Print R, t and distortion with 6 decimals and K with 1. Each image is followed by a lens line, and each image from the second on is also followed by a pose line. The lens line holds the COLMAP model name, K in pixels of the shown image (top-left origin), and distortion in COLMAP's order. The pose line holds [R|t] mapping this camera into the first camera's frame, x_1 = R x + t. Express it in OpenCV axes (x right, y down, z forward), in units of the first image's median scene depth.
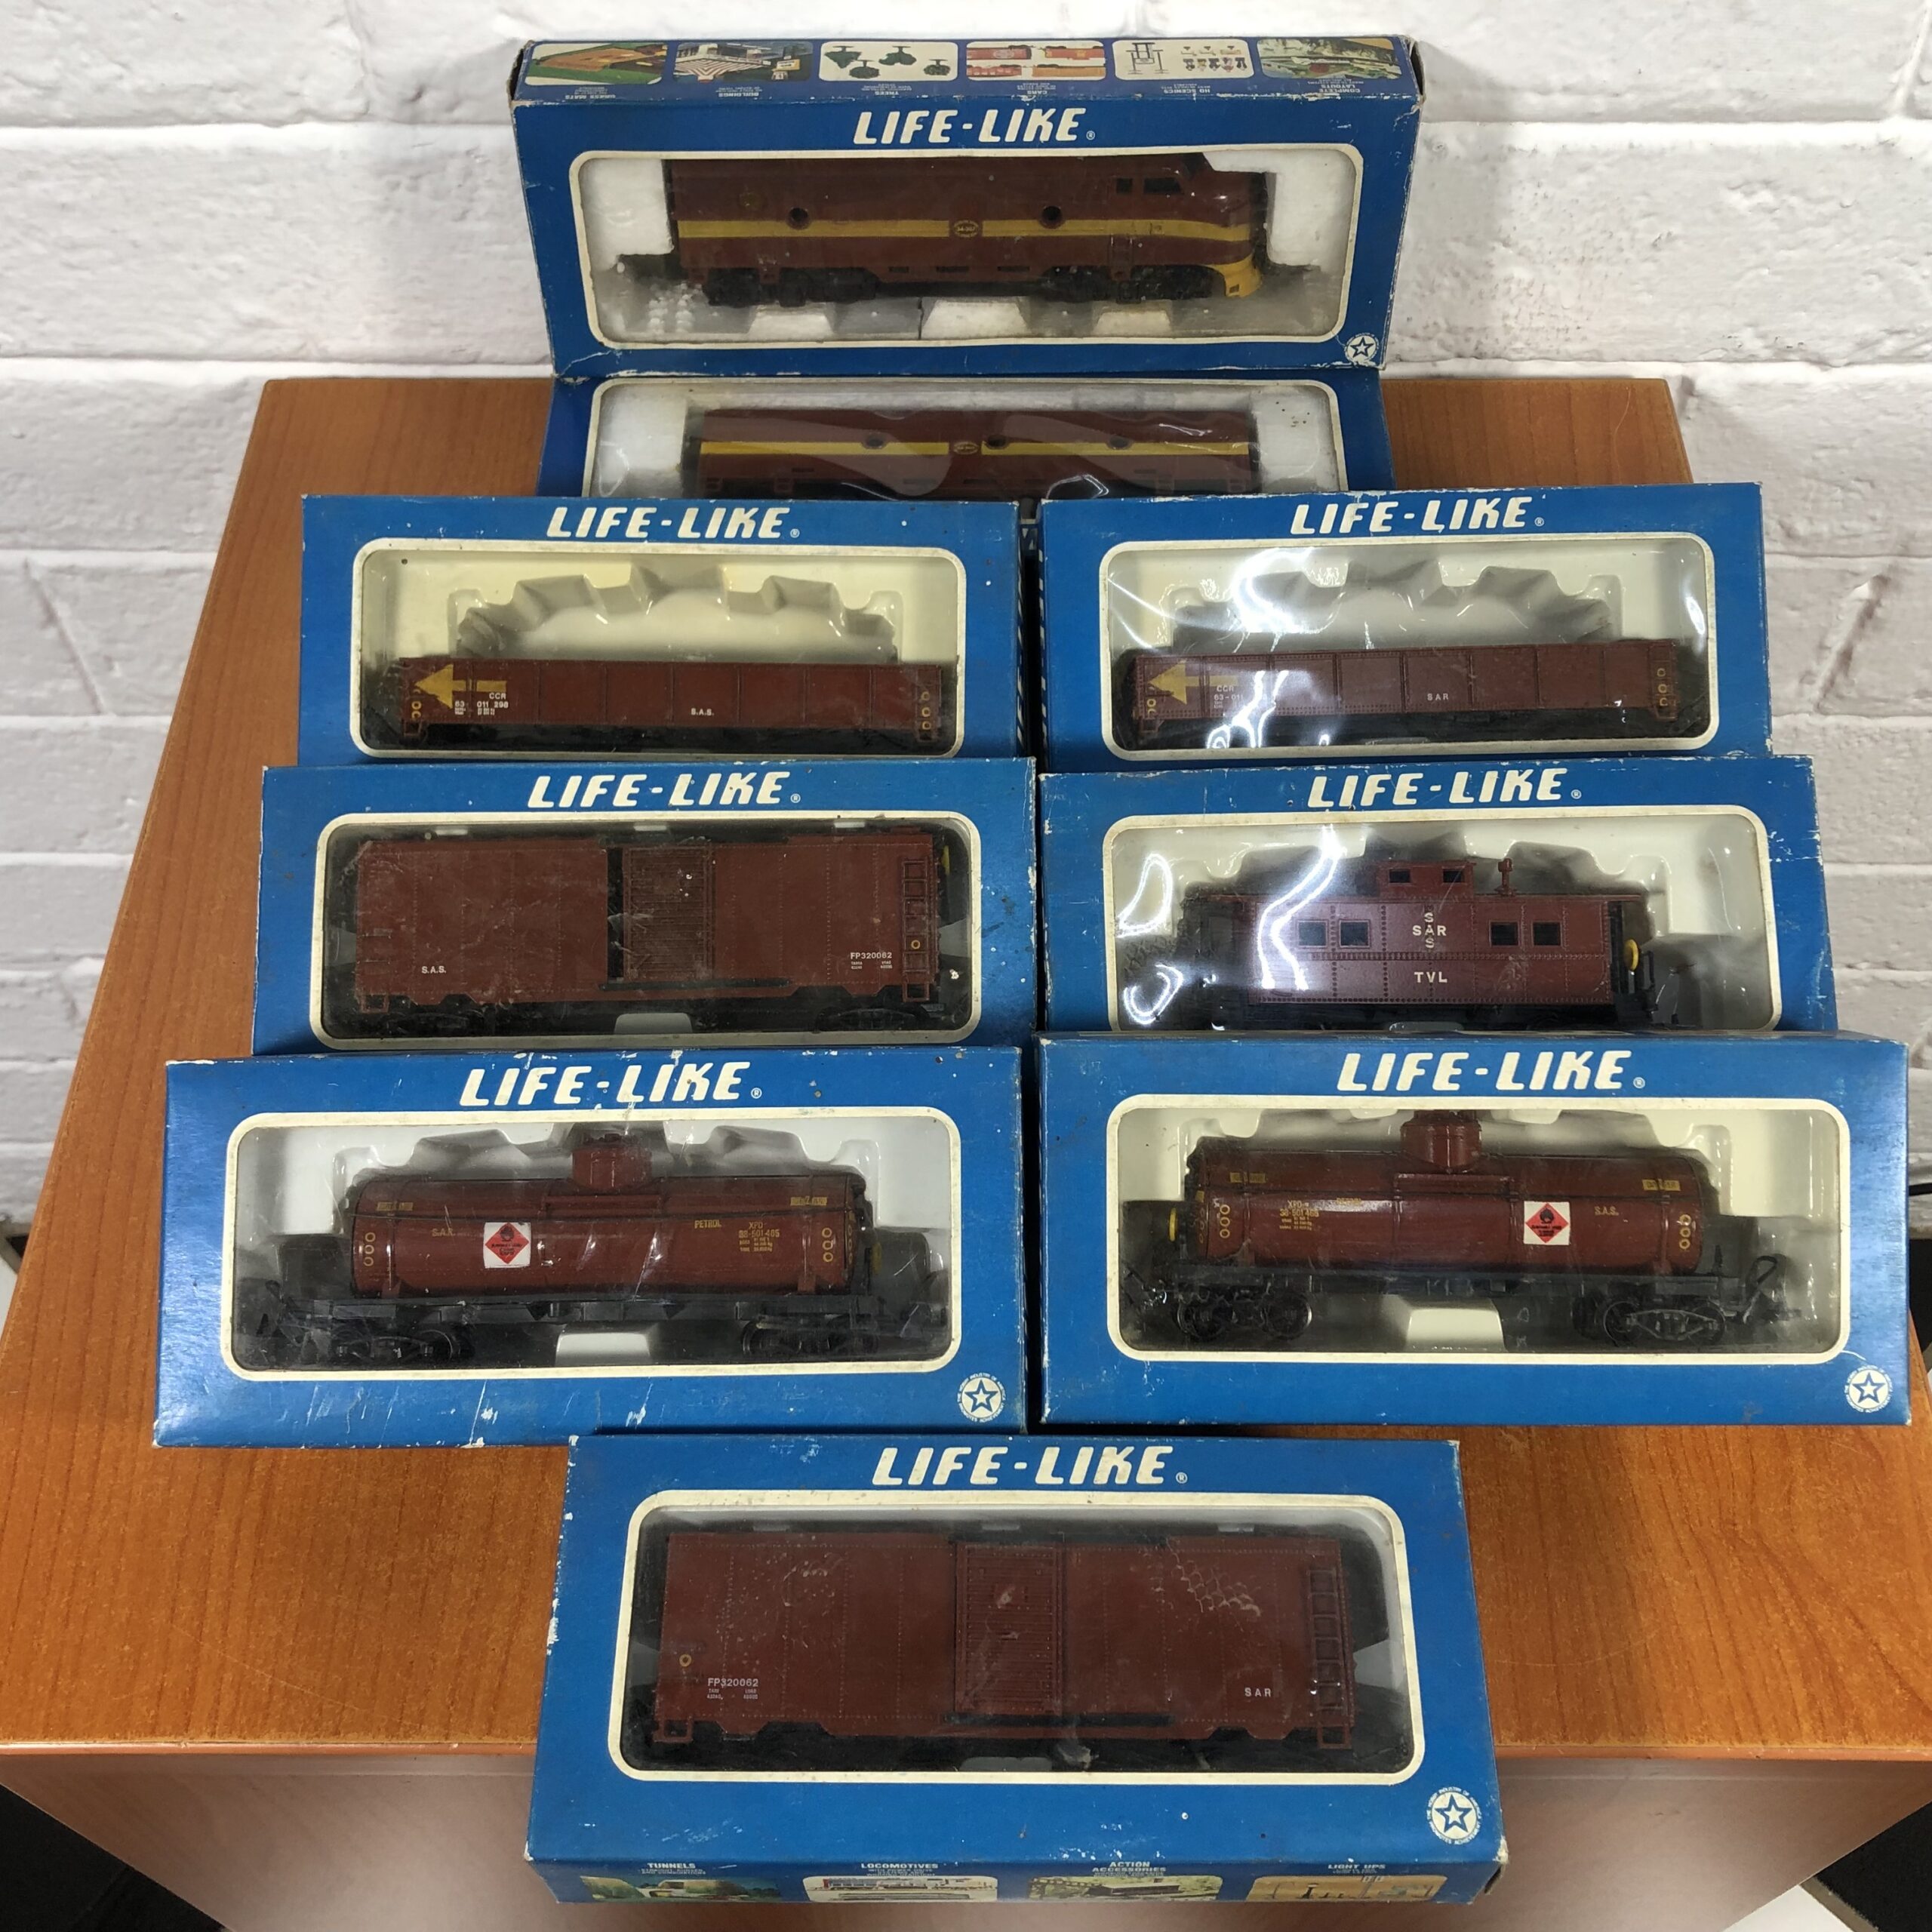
lens RADIAL K [[2118.0, 0, 956.7], [0, 2118.0, 963.0], [0, 0, 1]] dist [0.016162, 0.000000]
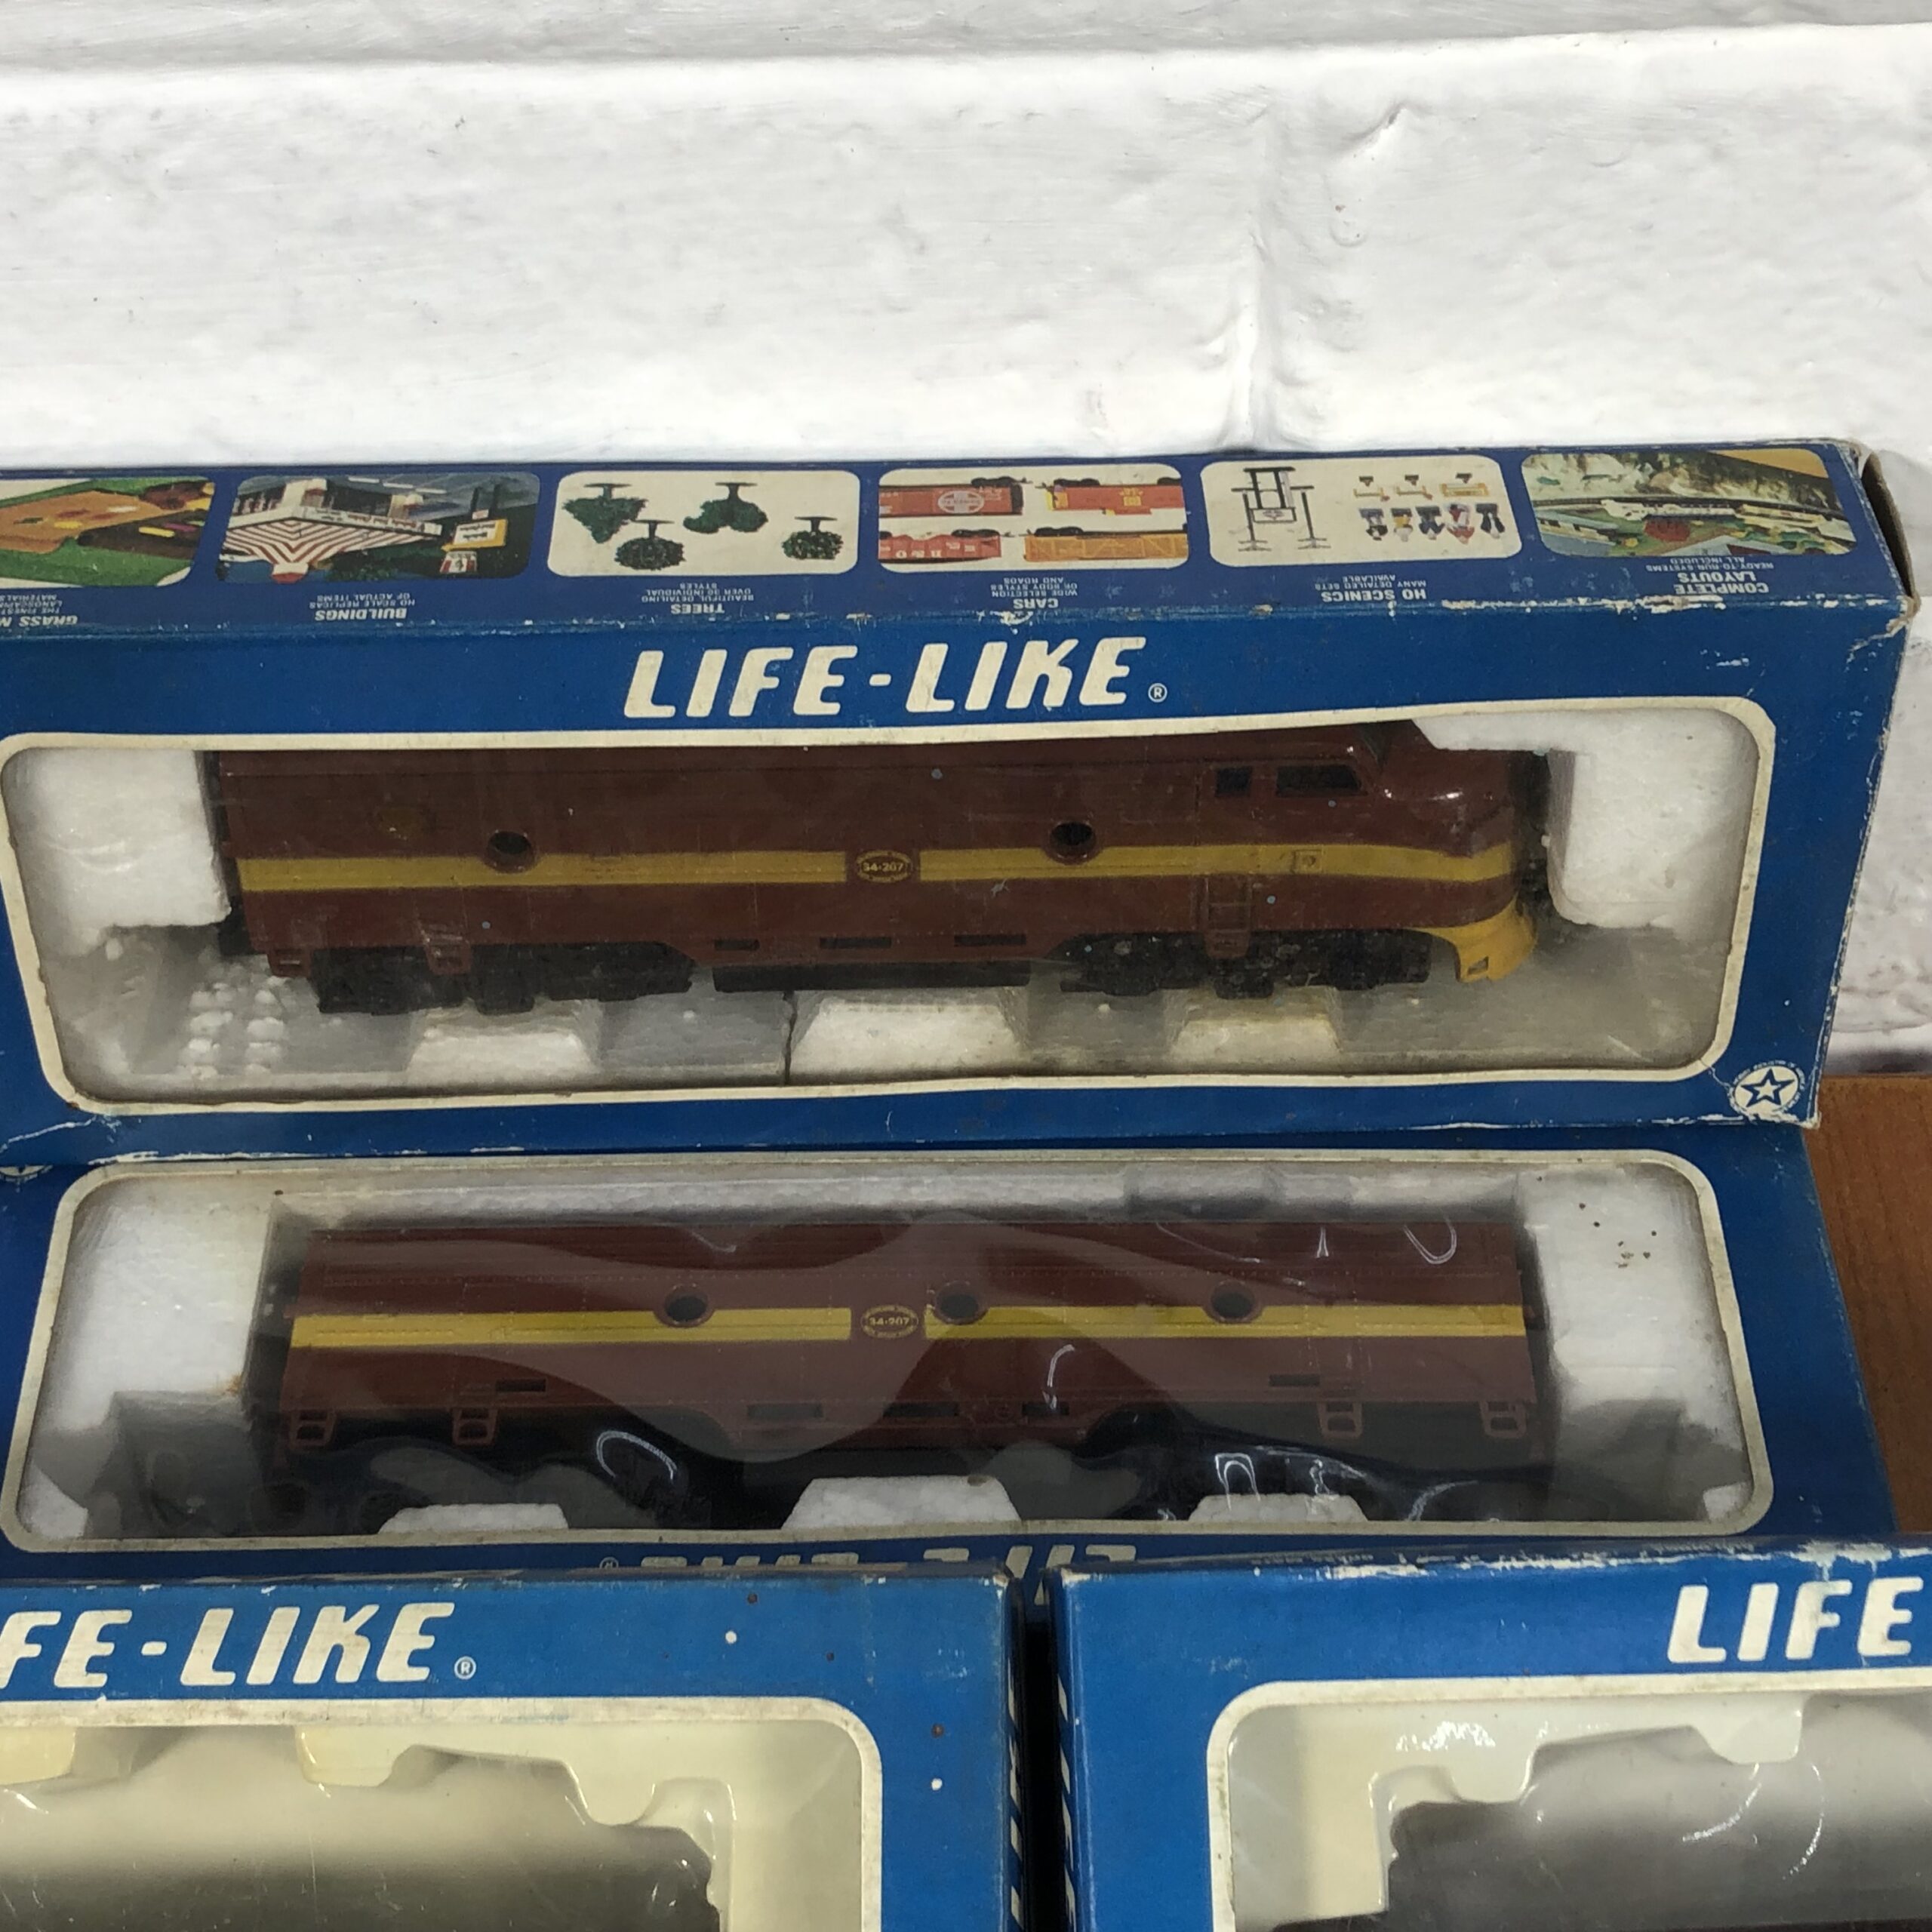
lens RADIAL K [[3150.4, 0, 948.2], [0, 3150.4, 972.3], [0, 0, 1]] dist [0.109588, 0.000000]
pose [[0.999942, -0.010541, 0.002261, 0.019339], [0.010744, 0.991652, -0.128491, -0.279952], [-0.000888, 0.128508, 0.991708, 0.400743]]
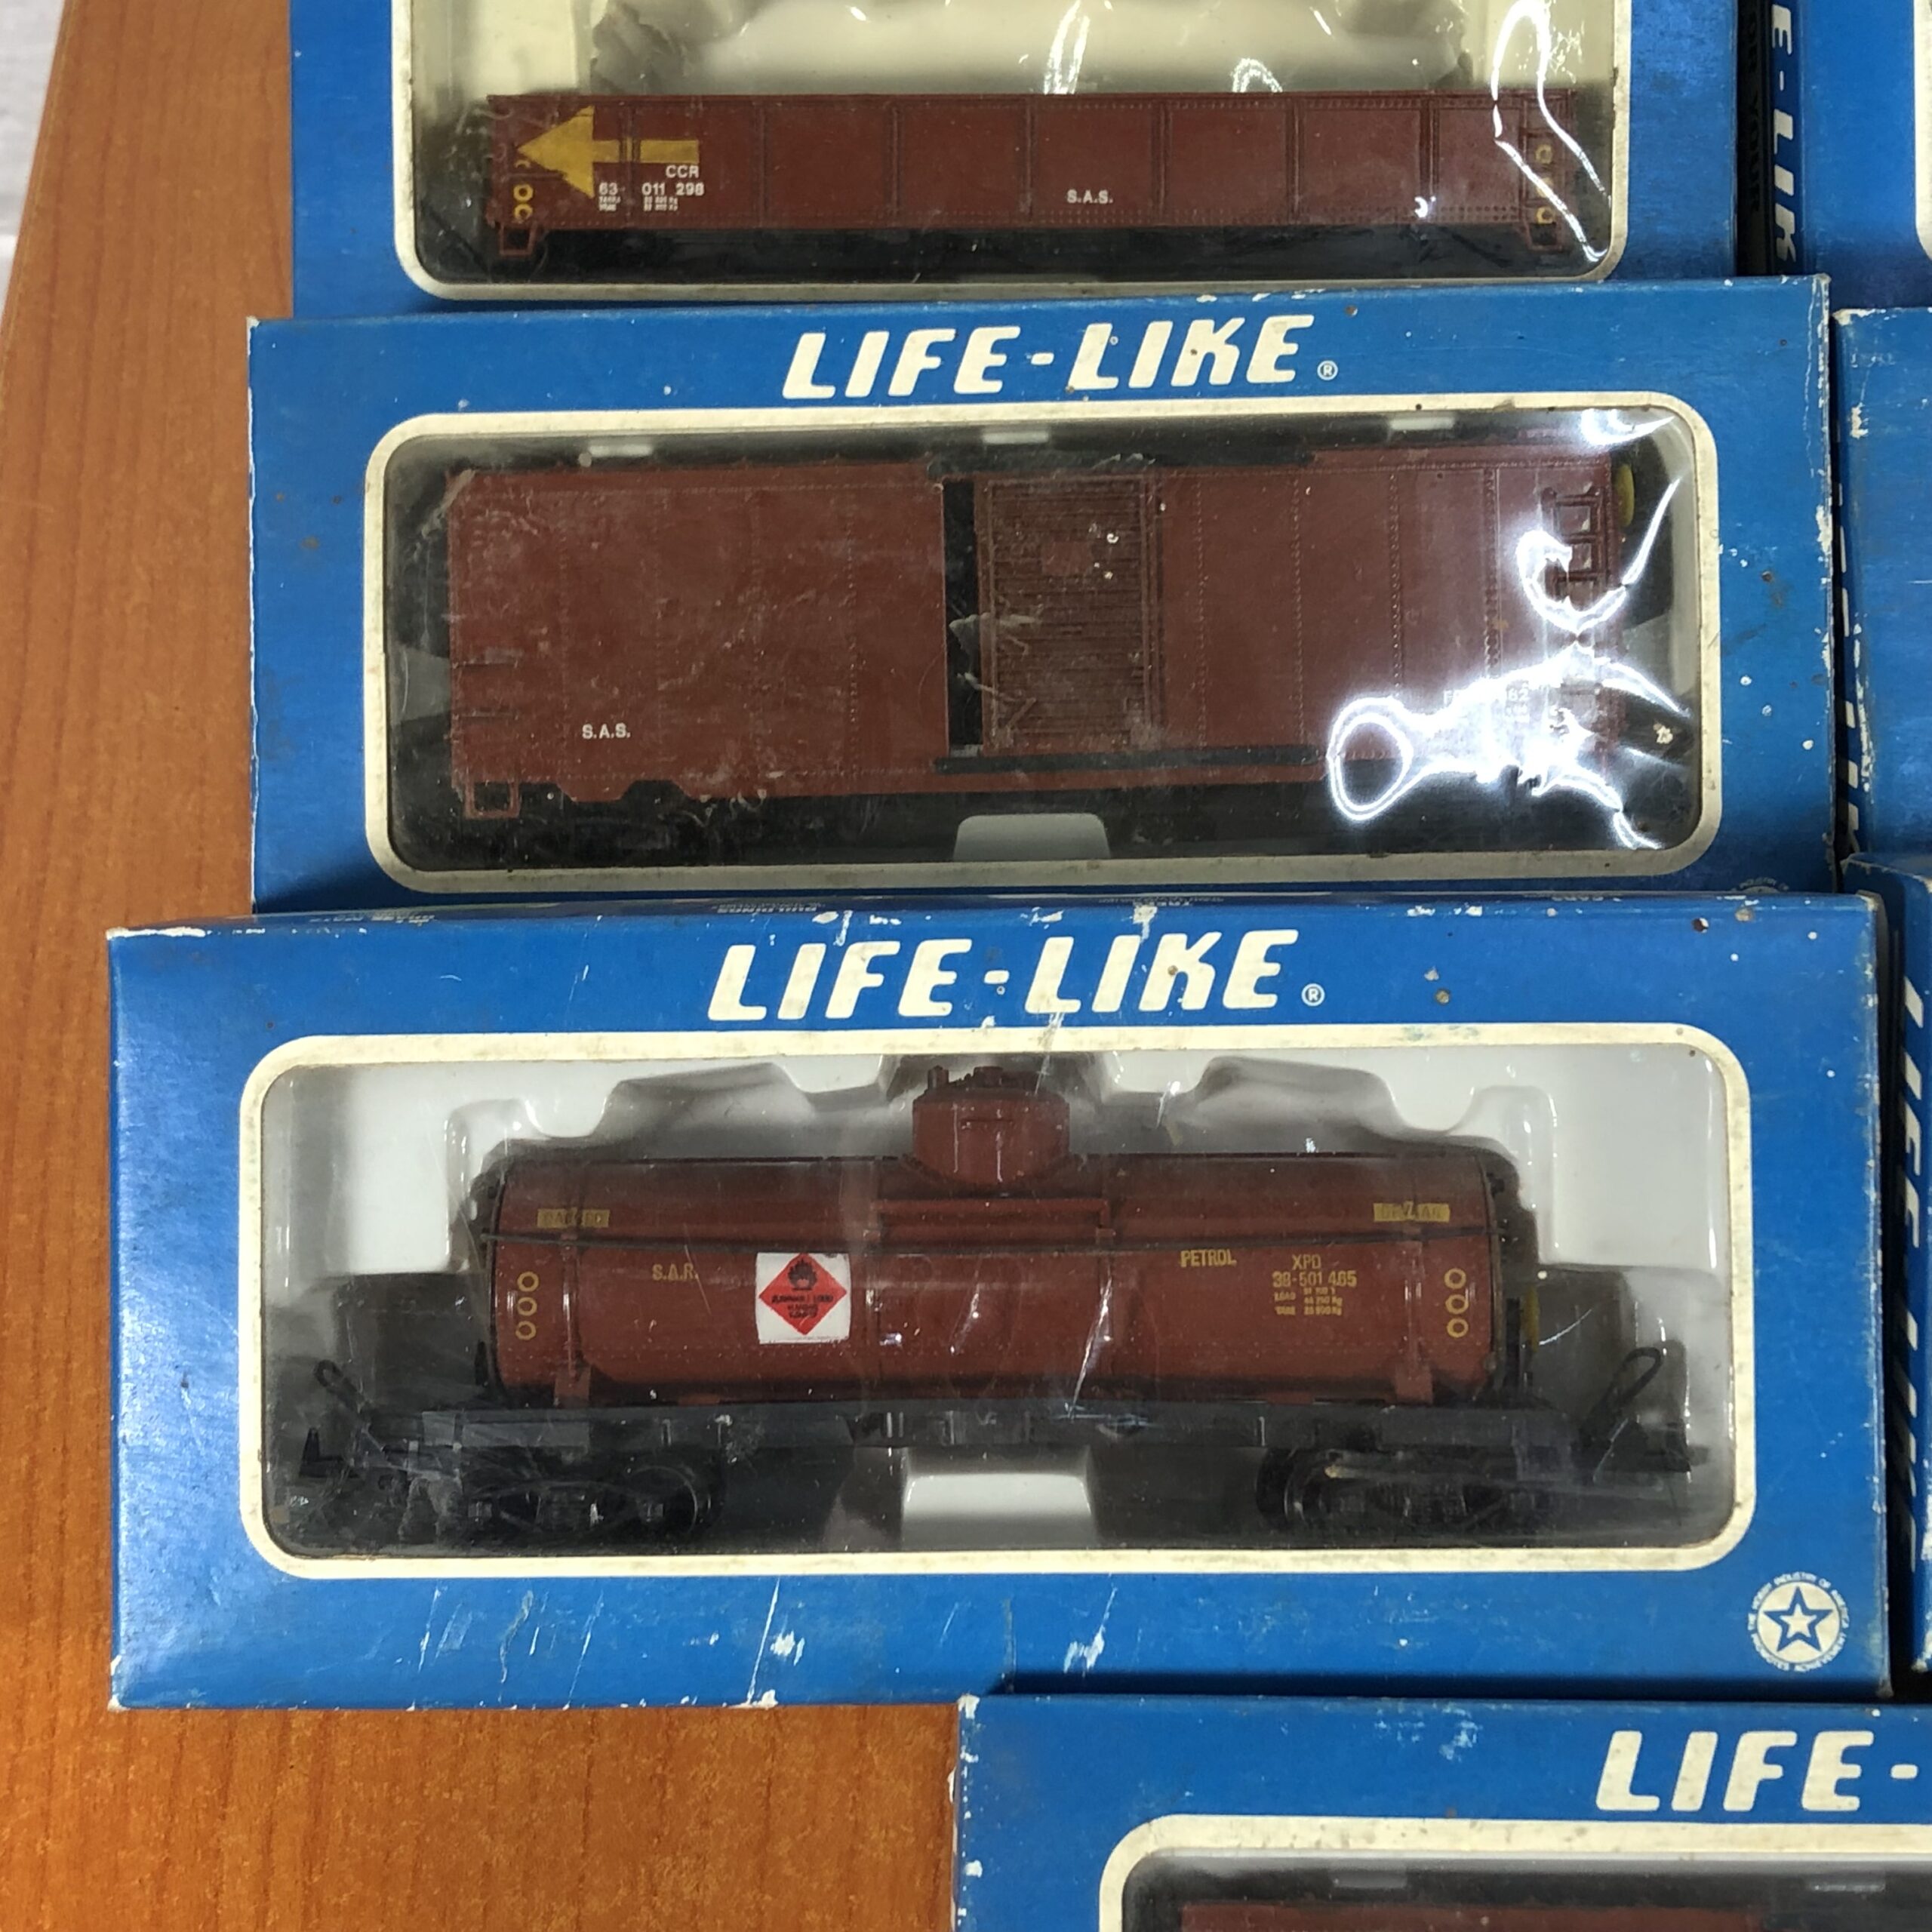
lens RADIAL K [[3150.4, 0, 914.8], [0, 3150.4, 978.3], [0, 0, 1]] dist [0.109588, 0.000000]
pose [[0.999123, -0.004042, -0.041677, -0.142479], [0.008513, 0.994153, 0.107647, -0.018257], [0.040998, -0.107907, 0.993315, 0.256563]]
